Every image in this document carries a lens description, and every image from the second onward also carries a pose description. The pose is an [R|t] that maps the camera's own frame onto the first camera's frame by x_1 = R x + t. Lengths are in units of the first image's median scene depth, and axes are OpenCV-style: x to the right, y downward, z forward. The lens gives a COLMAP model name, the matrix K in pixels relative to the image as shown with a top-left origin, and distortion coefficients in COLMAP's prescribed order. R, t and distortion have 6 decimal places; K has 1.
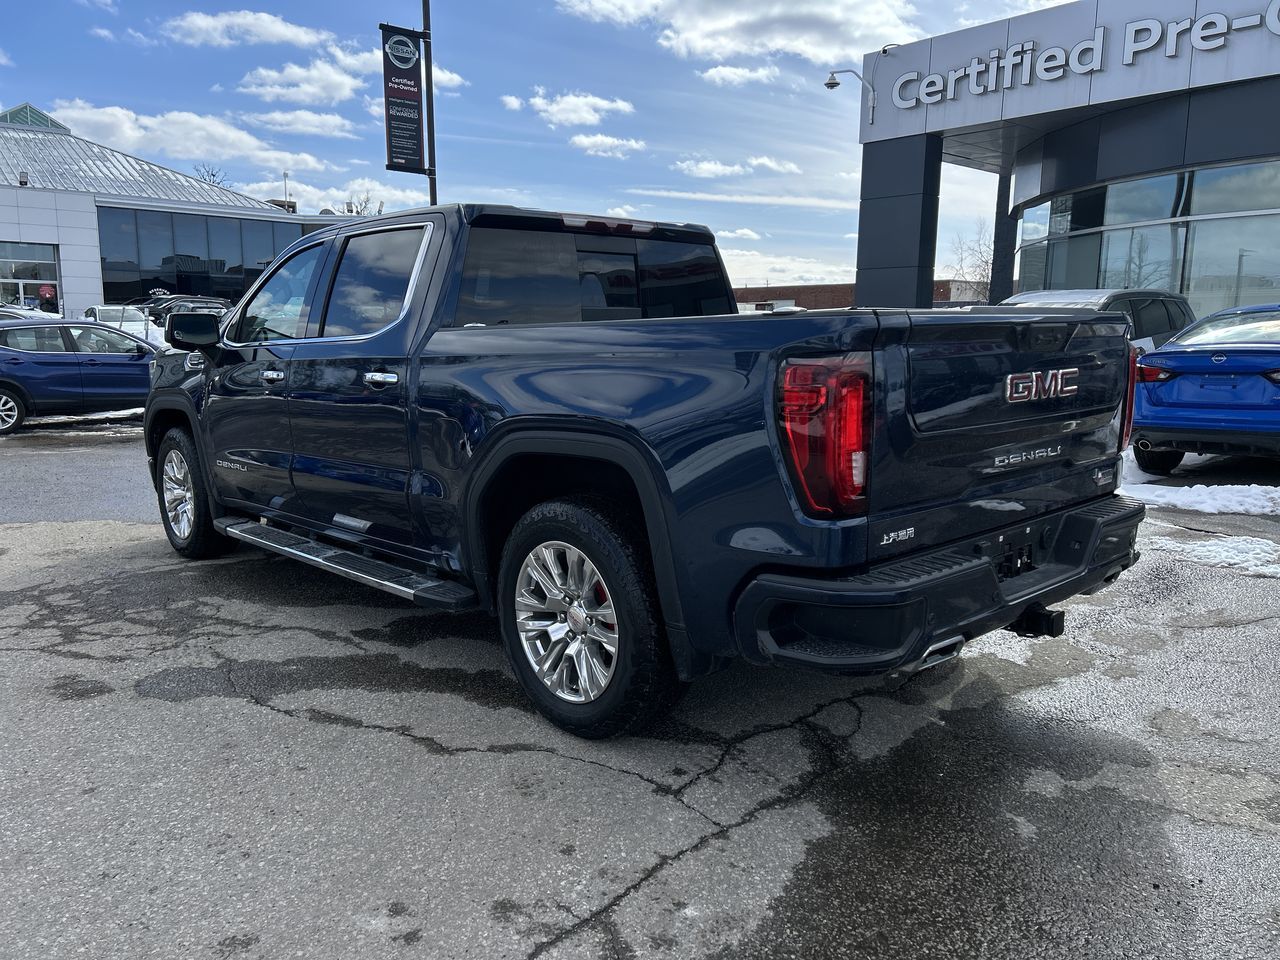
lens RADIAL K [[951.5, 0, 643.7], [0, 951.5, 485.5], [0, 0, 1]] dist [0.056376, -0.056208]
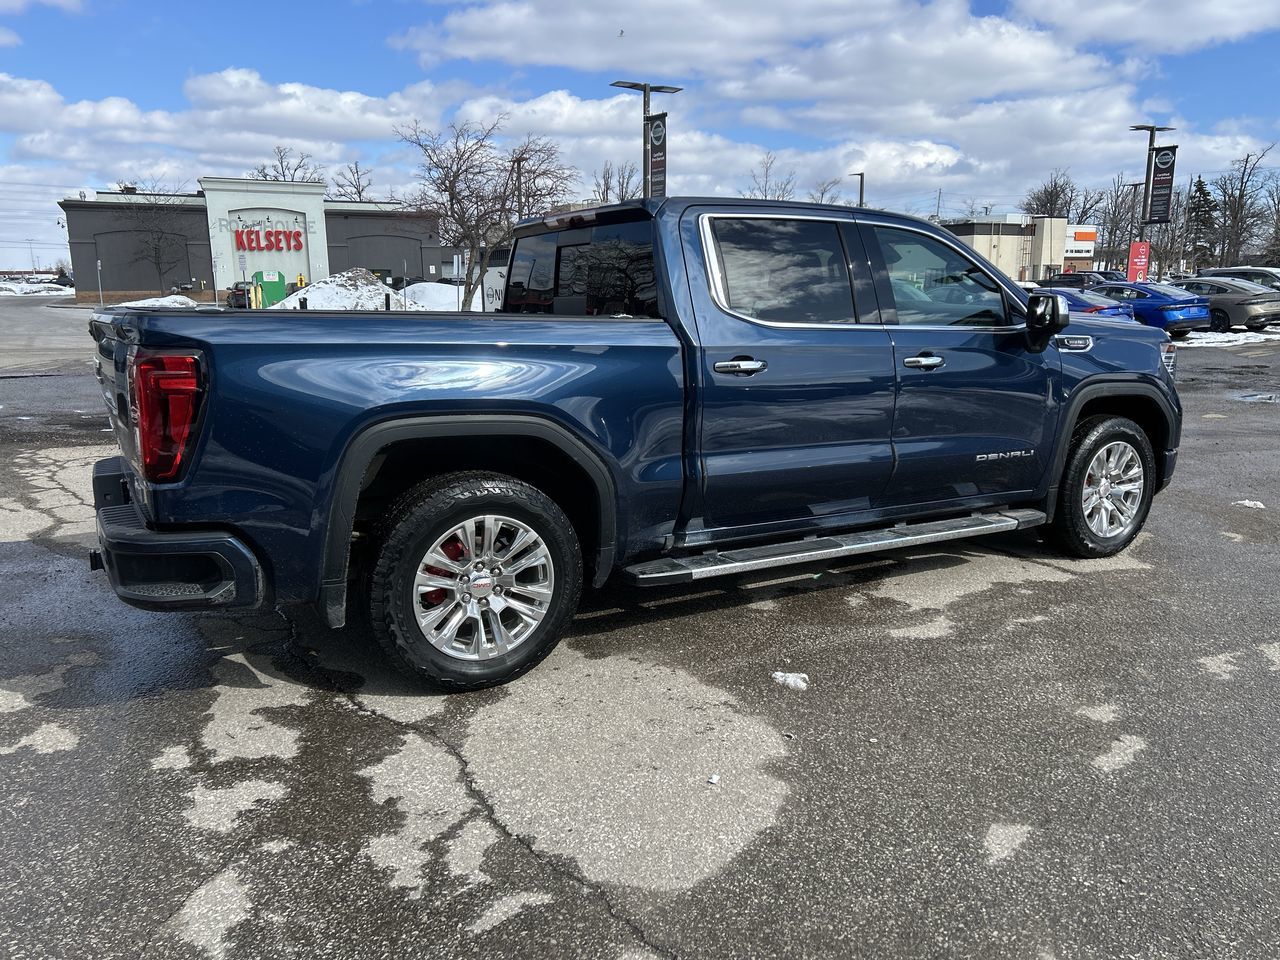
lens RADIAL K [[951.5, 0, 659.9], [0, 951.5, 474.1], [0, 0, 1]] dist [0.056376, -0.056208]
pose [[-0.202512, 0.183030, -0.962023, 0.899812], [-0.154574, 0.964089, 0.215961, -0.214835], [0.967003, 0.192439, -0.166948, 1.166193]]
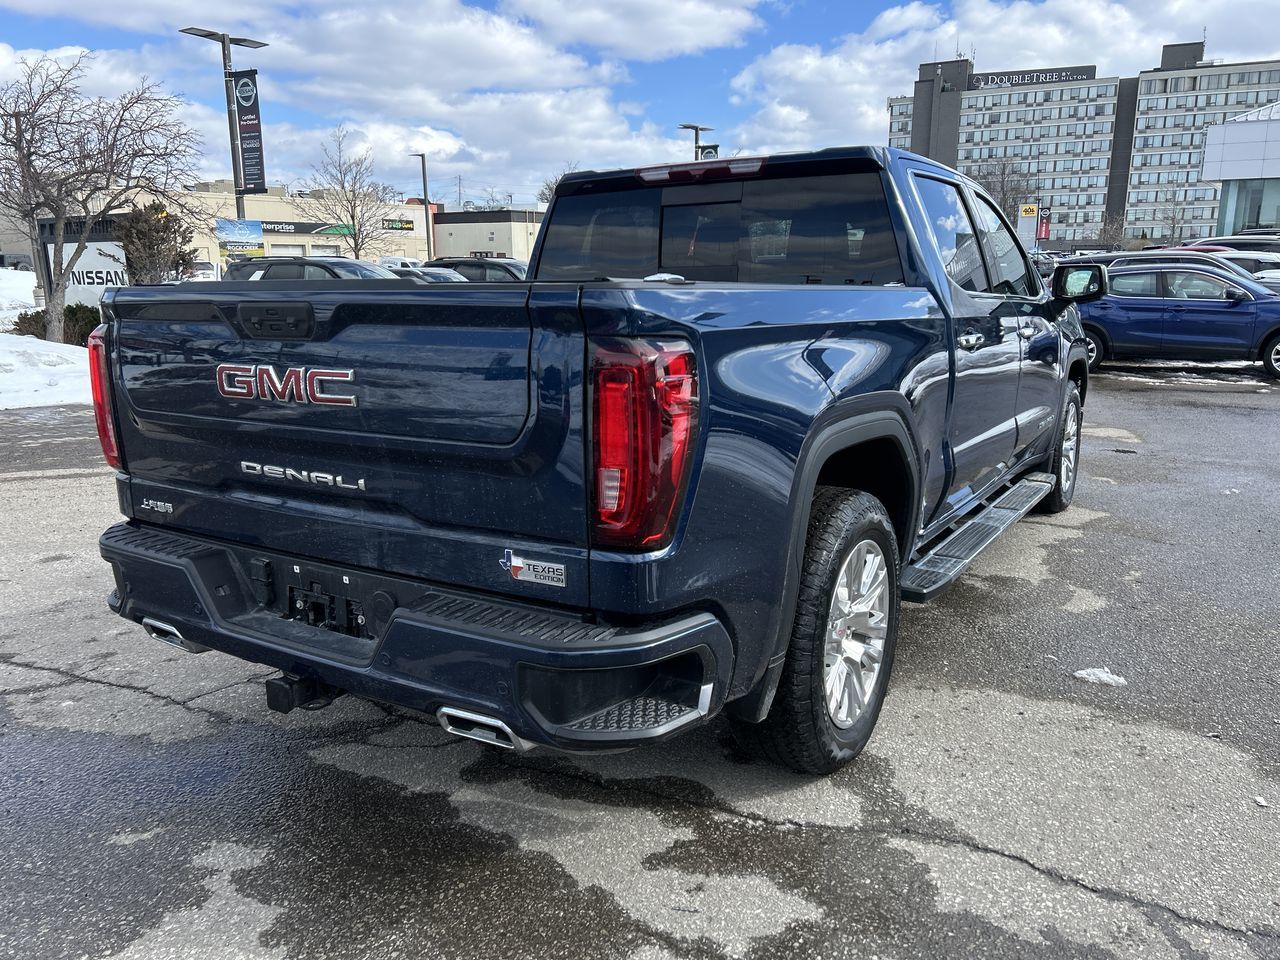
lens RADIAL K [[951.5, 0, 641.4], [0, 951.5, 483.9], [0, 0, 1]] dist [0.056376, -0.056208]
pose [[0.257753, 0.203191, -0.944604, 0.732418], [-0.145874, 0.974615, 0.169842, -0.118911], [0.955136, 0.094016, 0.280850, 0.639778]]
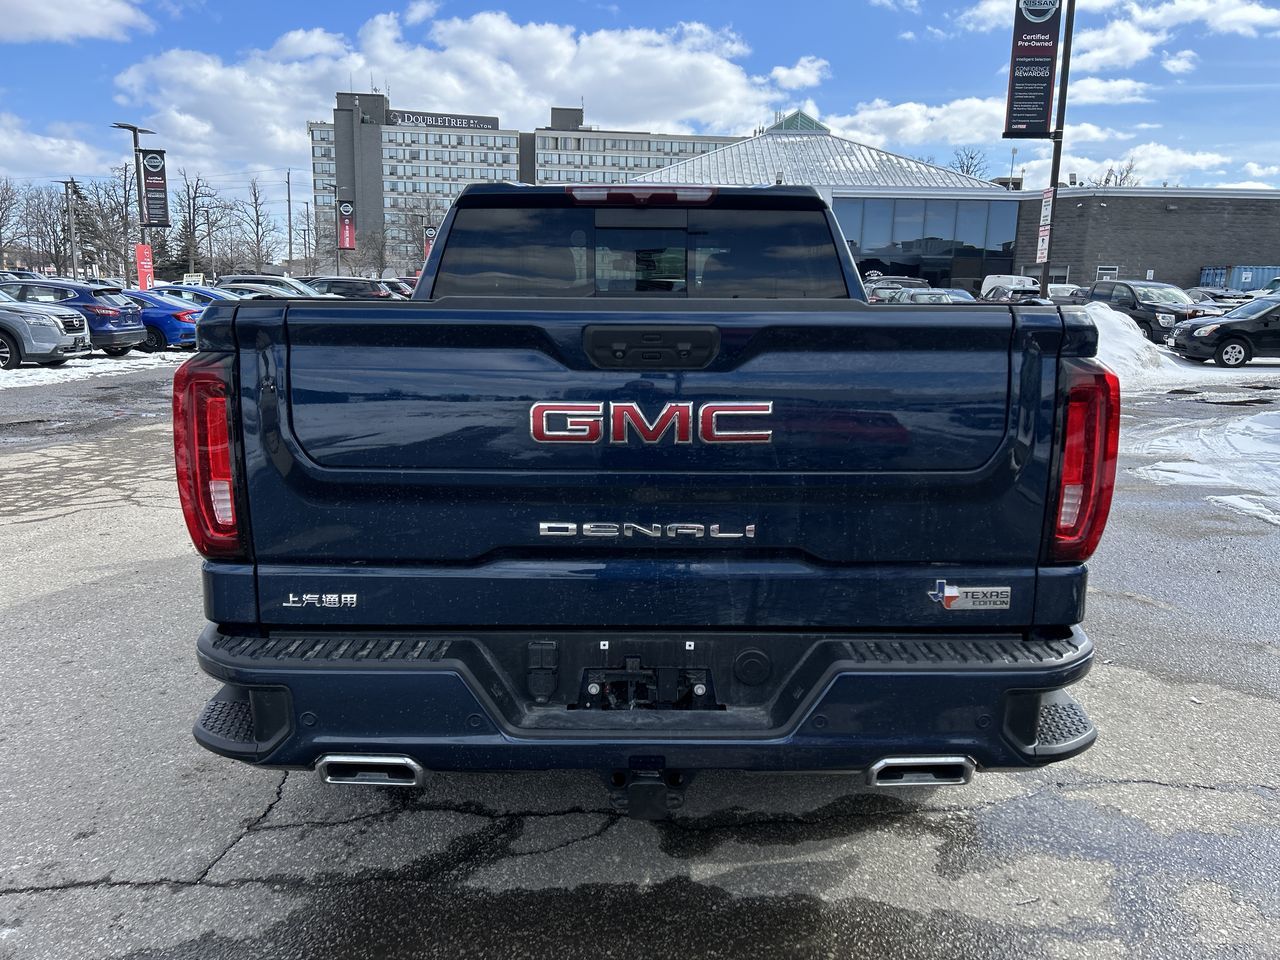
lens RADIAL K [[951.5, 0, 645.6], [0, 951.5, 485.9], [0, 0, 1]] dist [0.056376, -0.056208]
pose [[0.739005, 0.136310, -0.659766, 0.500811], [-0.122310, 0.990189, 0.067576, -0.063449], [0.662504, 0.030757, 0.748426, 0.318128]]
